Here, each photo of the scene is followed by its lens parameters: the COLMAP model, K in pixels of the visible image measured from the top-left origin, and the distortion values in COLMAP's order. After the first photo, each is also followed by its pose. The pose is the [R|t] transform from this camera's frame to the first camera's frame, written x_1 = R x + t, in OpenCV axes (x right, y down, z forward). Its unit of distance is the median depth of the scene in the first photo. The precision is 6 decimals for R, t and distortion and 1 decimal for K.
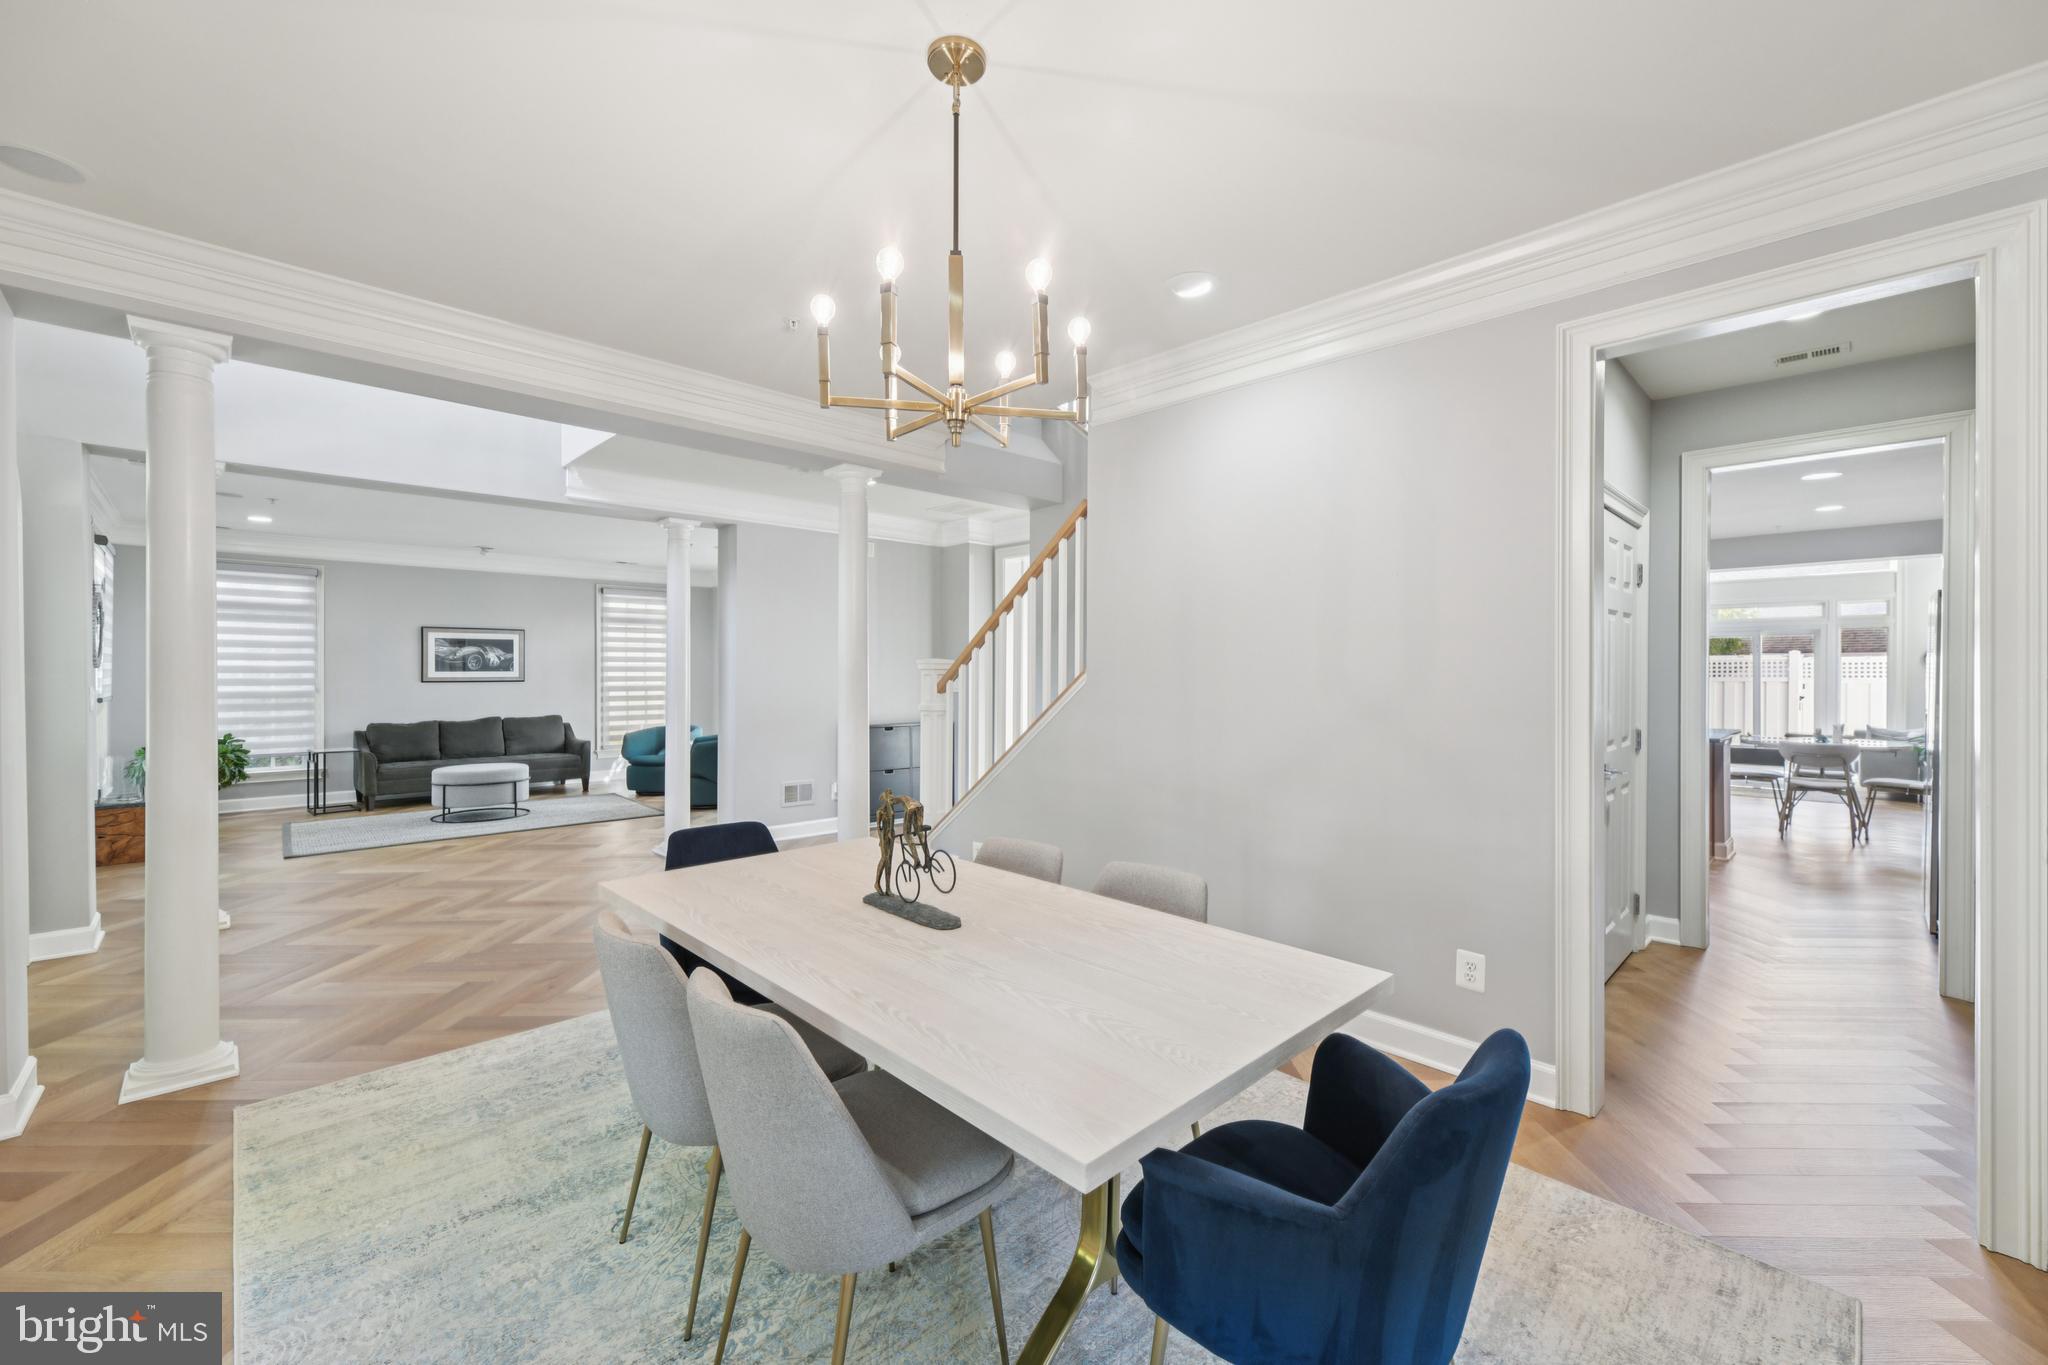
lens RADIAL K [[830.4, 0, 1028.5], [0, 830.4, 678.5], [0, 0, 1]] dist [-0.000538, -0.000100]
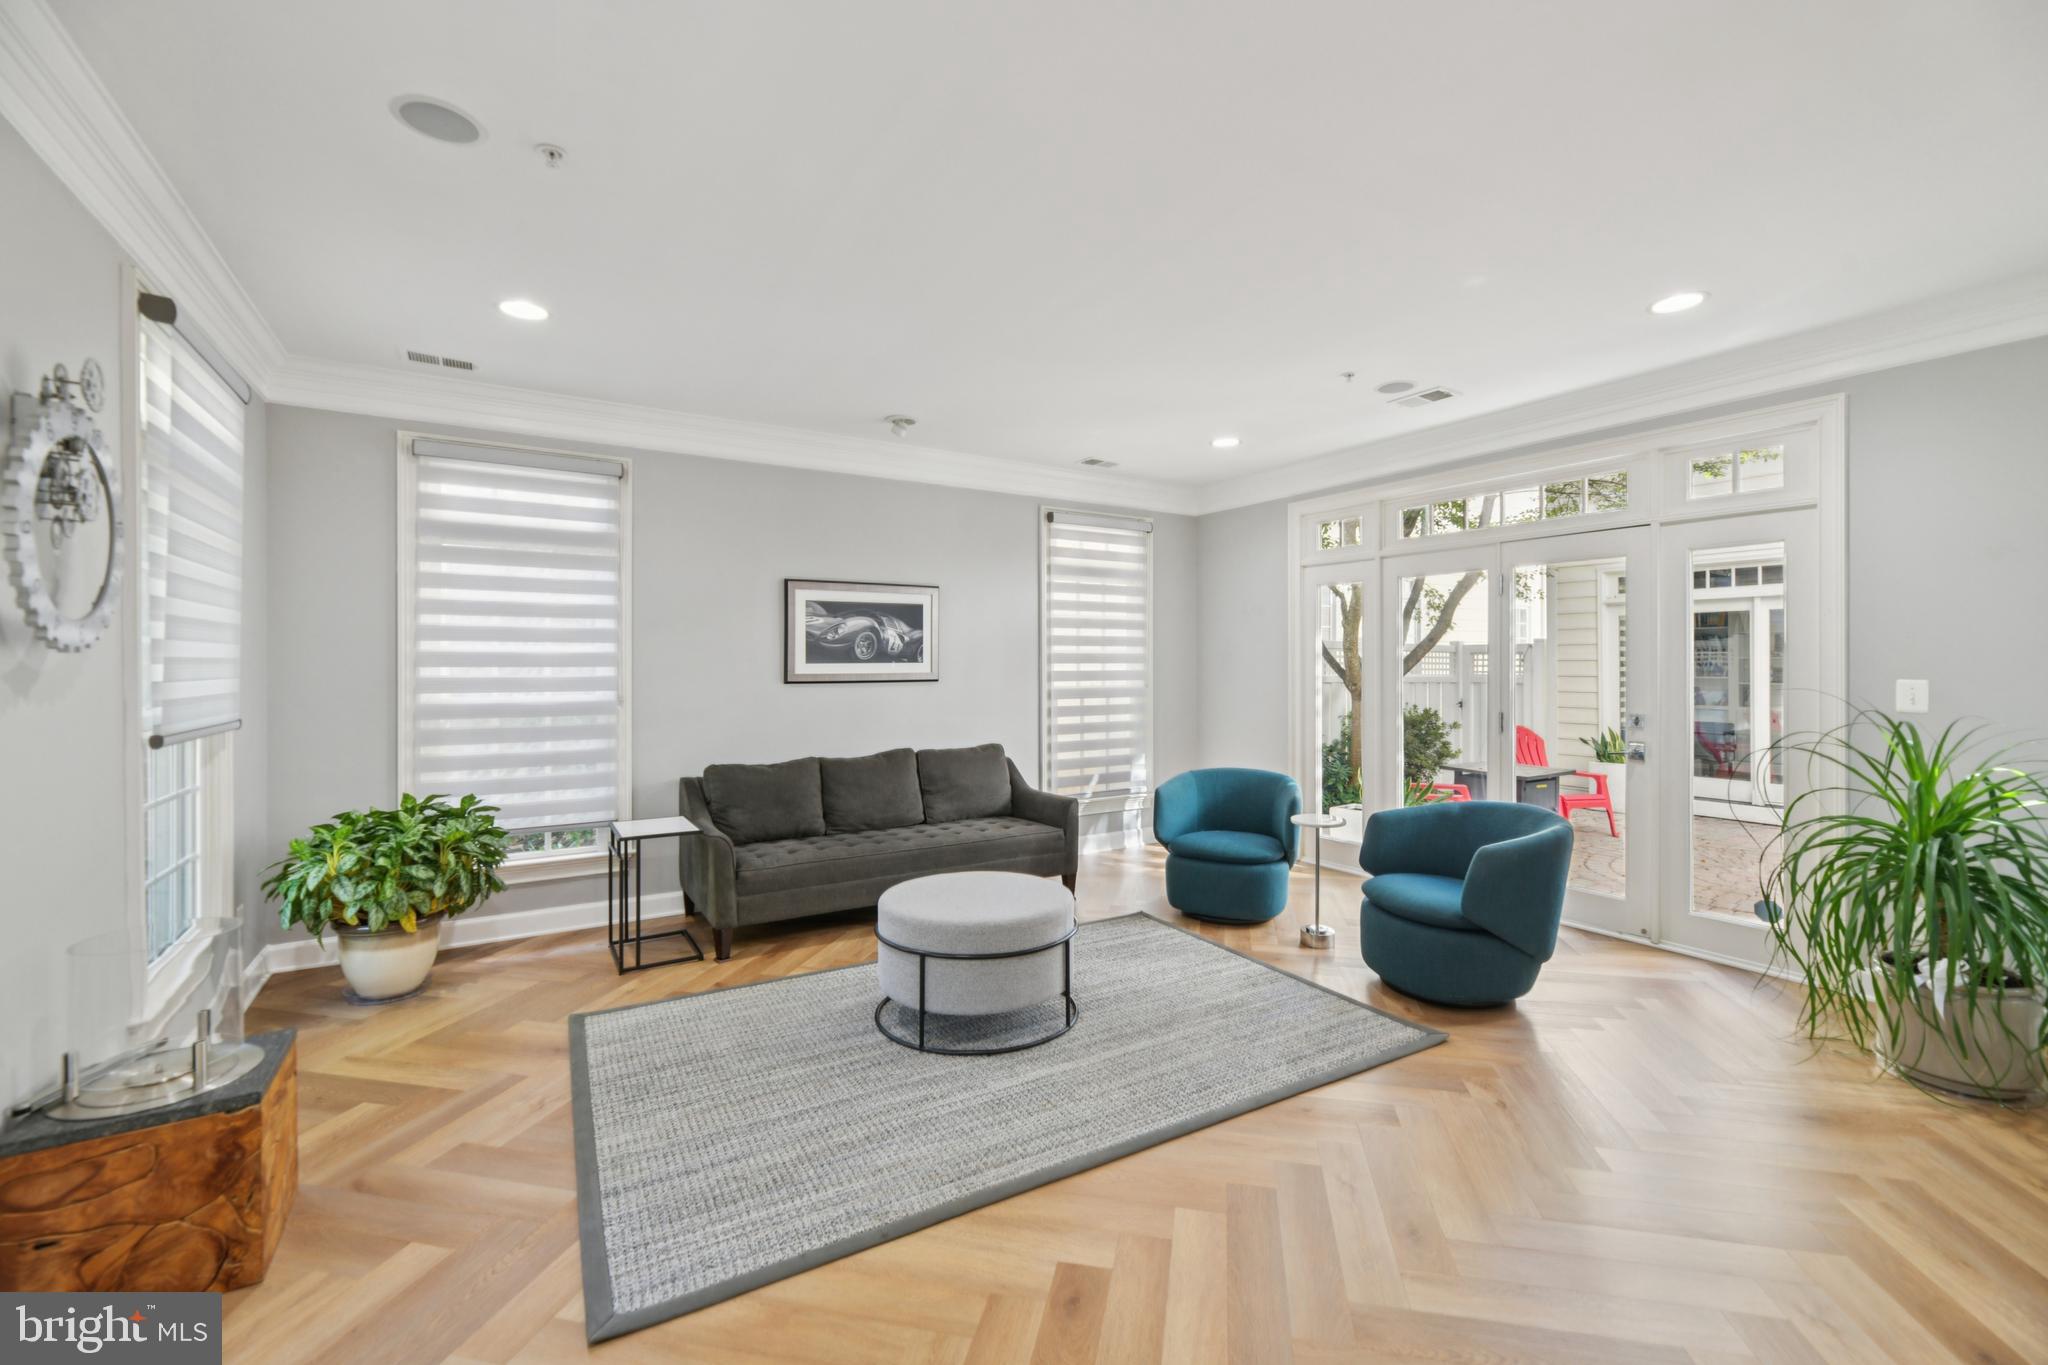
lens RADIAL K [[849.1, 0, 1020.8], [0, 849.1, 665.5], [0, 0, 1]] dist [0.000022, 0.000083]
pose [[0.975127, -0.003131, -0.221626, -0.461198], [0.001551, 0.999972, -0.007301, -0.002677], [0.221643, 0.006776, 0.975104, 0.500849]]
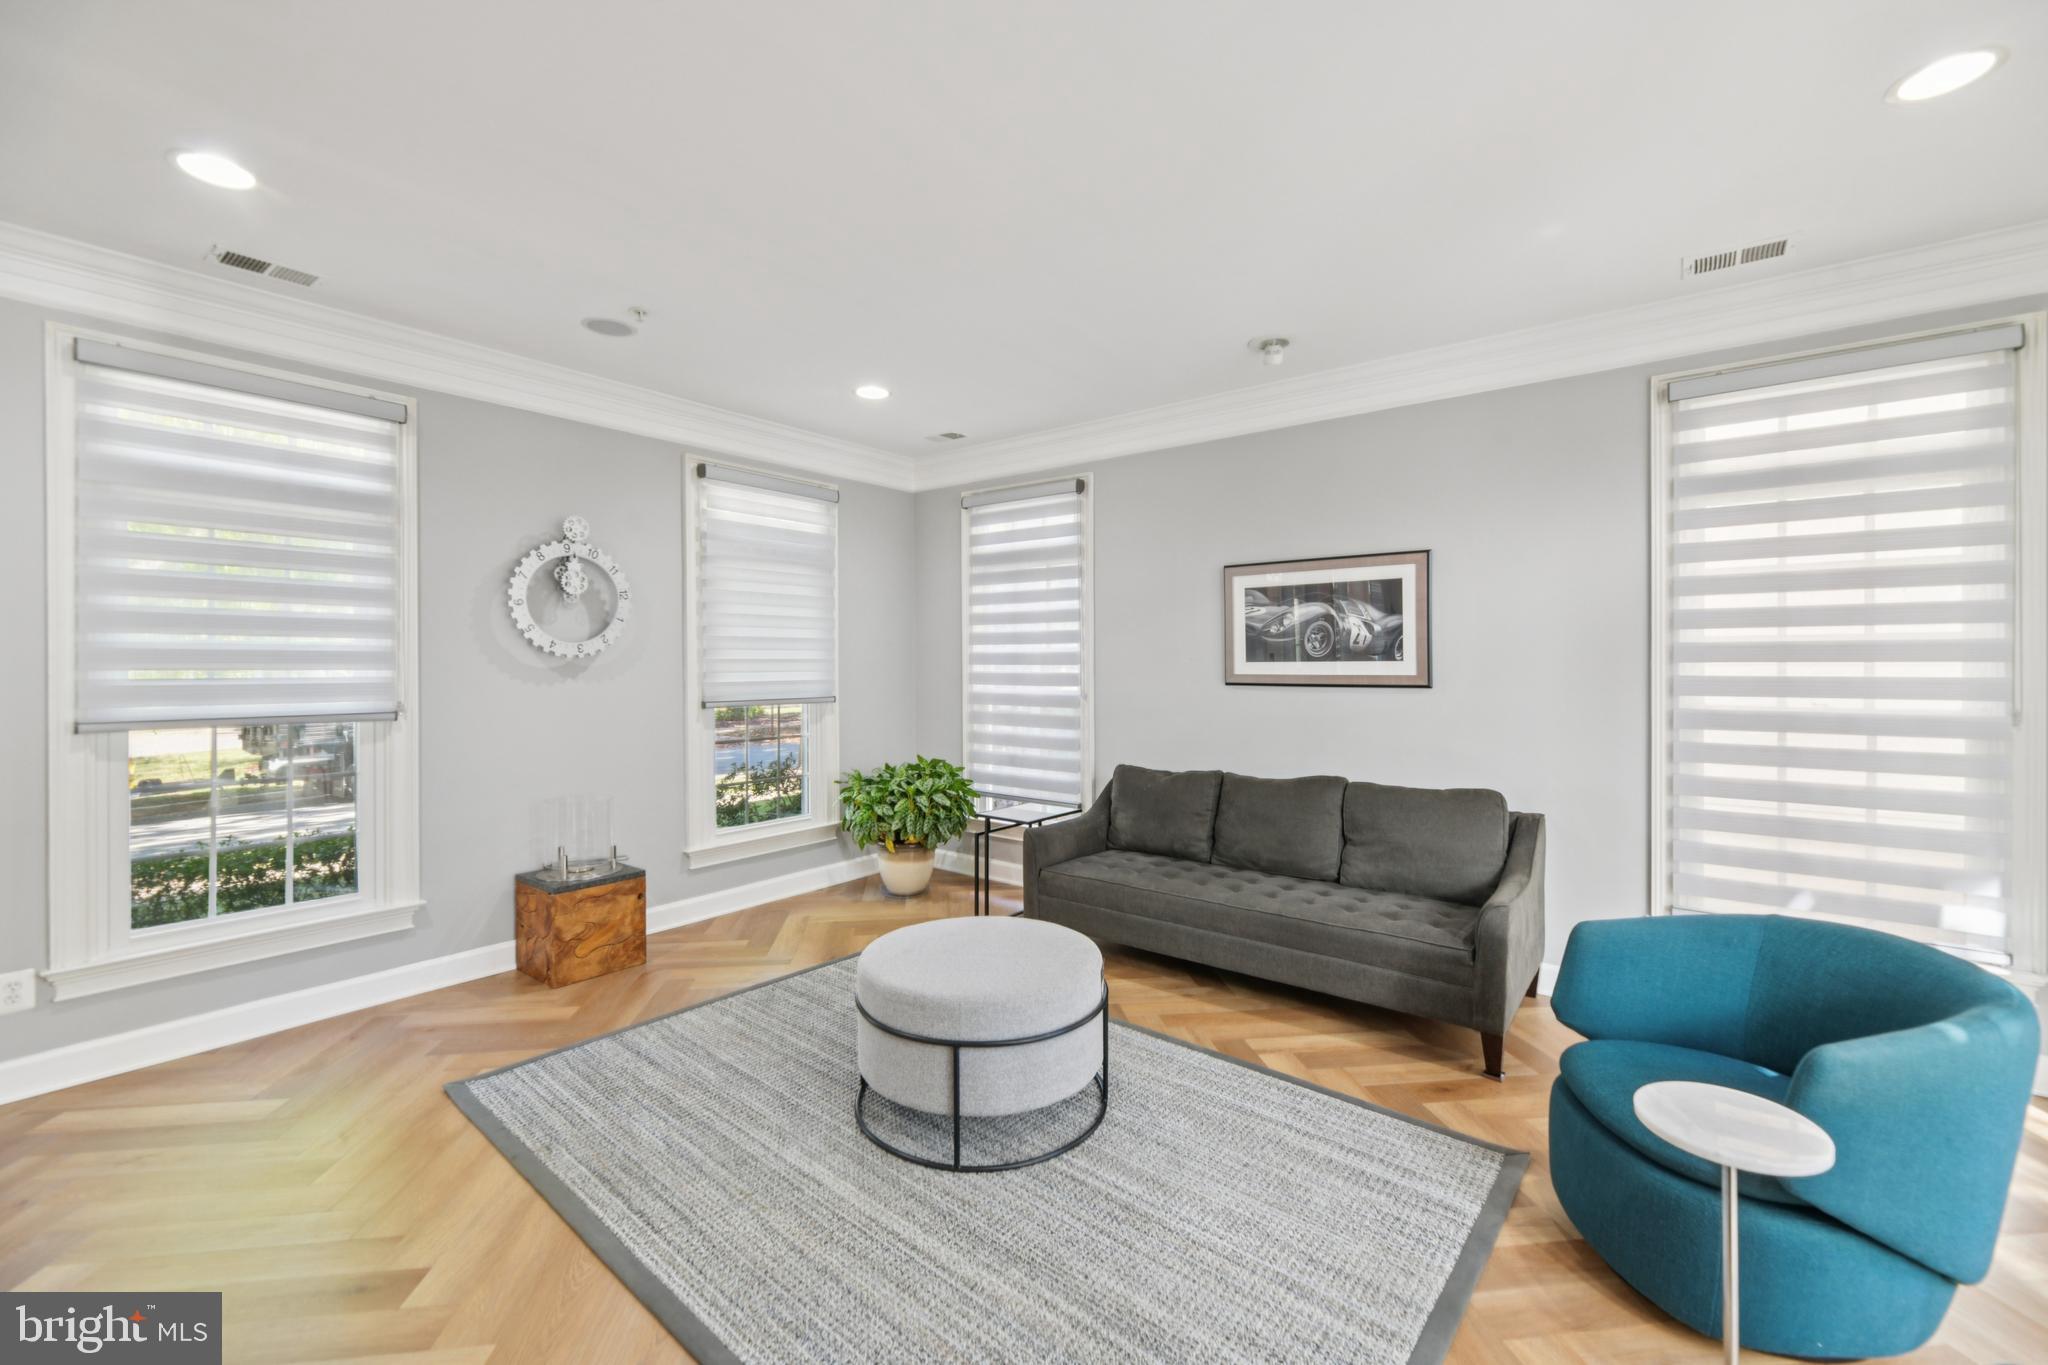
lens RADIAL K [[837.7, 0, 1038.8], [0, 837.7, 665.0], [0, 0, 1]] dist [0.002395, 0.000064]
pose [[0.135764, 0.001906, -0.990739, -0.274809], [-0.007926, 0.999968, 0.000837, -0.005928], [0.990709, 0.007739, 0.135775, 0.828031]]
